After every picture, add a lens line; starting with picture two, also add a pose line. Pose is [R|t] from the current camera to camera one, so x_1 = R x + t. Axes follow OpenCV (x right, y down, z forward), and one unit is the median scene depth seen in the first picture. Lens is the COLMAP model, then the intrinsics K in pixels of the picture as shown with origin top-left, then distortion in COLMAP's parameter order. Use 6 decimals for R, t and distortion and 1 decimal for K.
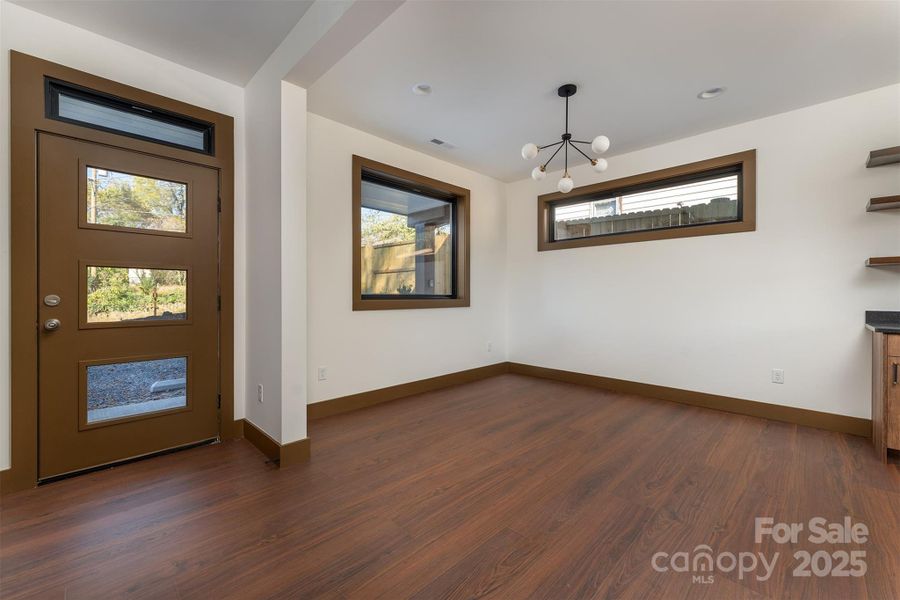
lens RADIAL K [[384.7, 0, 450.7], [0, 384.7, 296.1], [0, 0, 1]] dist [0.002644, -0.000563]
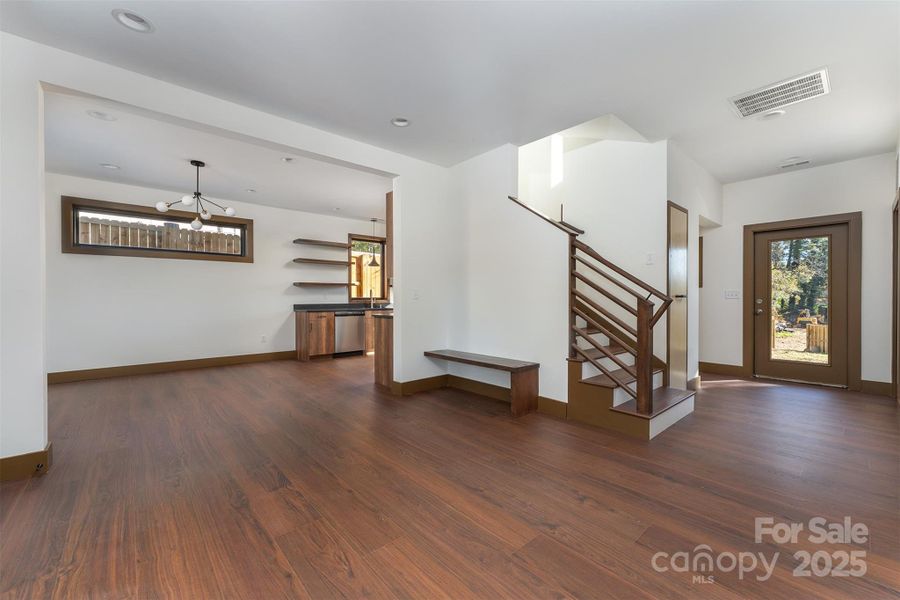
lens RADIAL K [[362.6, 0, 450.0], [0, 362.6, 303.6], [0, 0, 1]] dist [0.000339, 0.000688]
pose [[0.065289, -0.019630, 0.997673, -1.097759], [0.002008, 0.999807, 0.019540, -0.005607], [-0.997864, 0.000727, 0.065316, -0.084522]]
